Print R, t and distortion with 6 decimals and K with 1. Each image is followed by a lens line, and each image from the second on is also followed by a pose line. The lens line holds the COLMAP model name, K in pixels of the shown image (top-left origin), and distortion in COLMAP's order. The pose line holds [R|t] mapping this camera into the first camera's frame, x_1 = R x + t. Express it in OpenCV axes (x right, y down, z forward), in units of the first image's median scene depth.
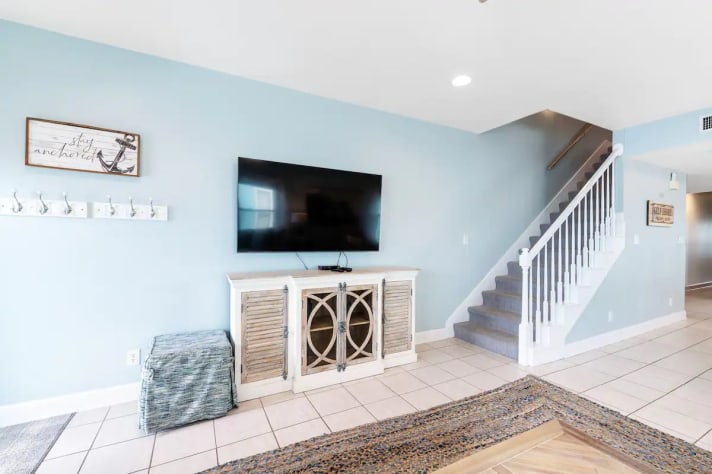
lens RADIAL K [[307.8, 0, 357.5], [0, 307.8, 241.7], [0, 0, 1]] dist [0.001051, 0.000097]
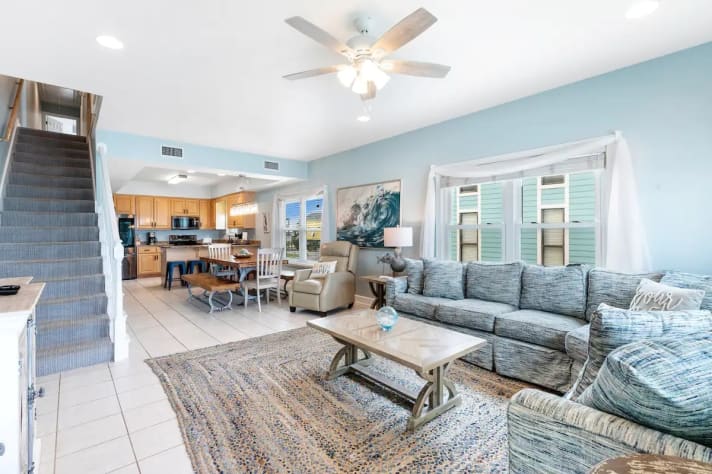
lens RADIAL K [[330.2, 0, 360.8], [0, 330.2, 231.9], [0, 0, 1]] dist [0.001908, -0.000163]
pose [[-0.227385, -0.004493, 0.973794, -0.749923], [0.011968, 0.999901, 0.007408, -0.001331], [-0.973731, 0.013338, -0.227309, 0.580298]]
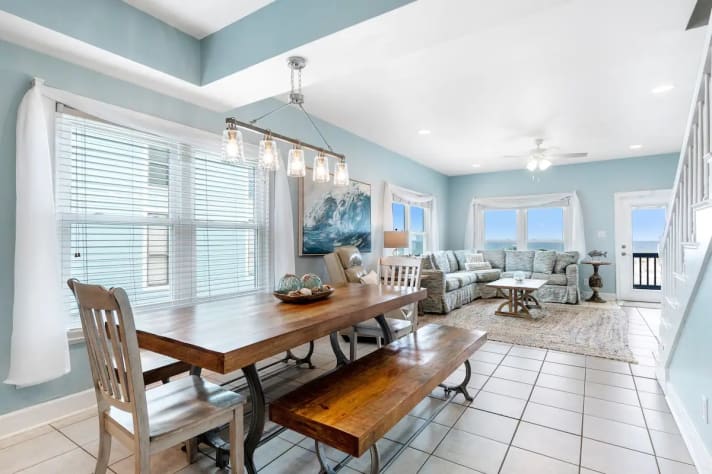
lens RADIAL K [[361.6, 0, 356.2], [0, 361.6, 238.0], [0, 0, 1]] dist [-0.000683, -0.000368]
pose [[-0.880484, -0.005682, -0.474041, 2.070526], [-0.003401, 0.999978, -0.005668, 0.042707], [0.474063, -0.003379, -0.880485, 1.731795]]
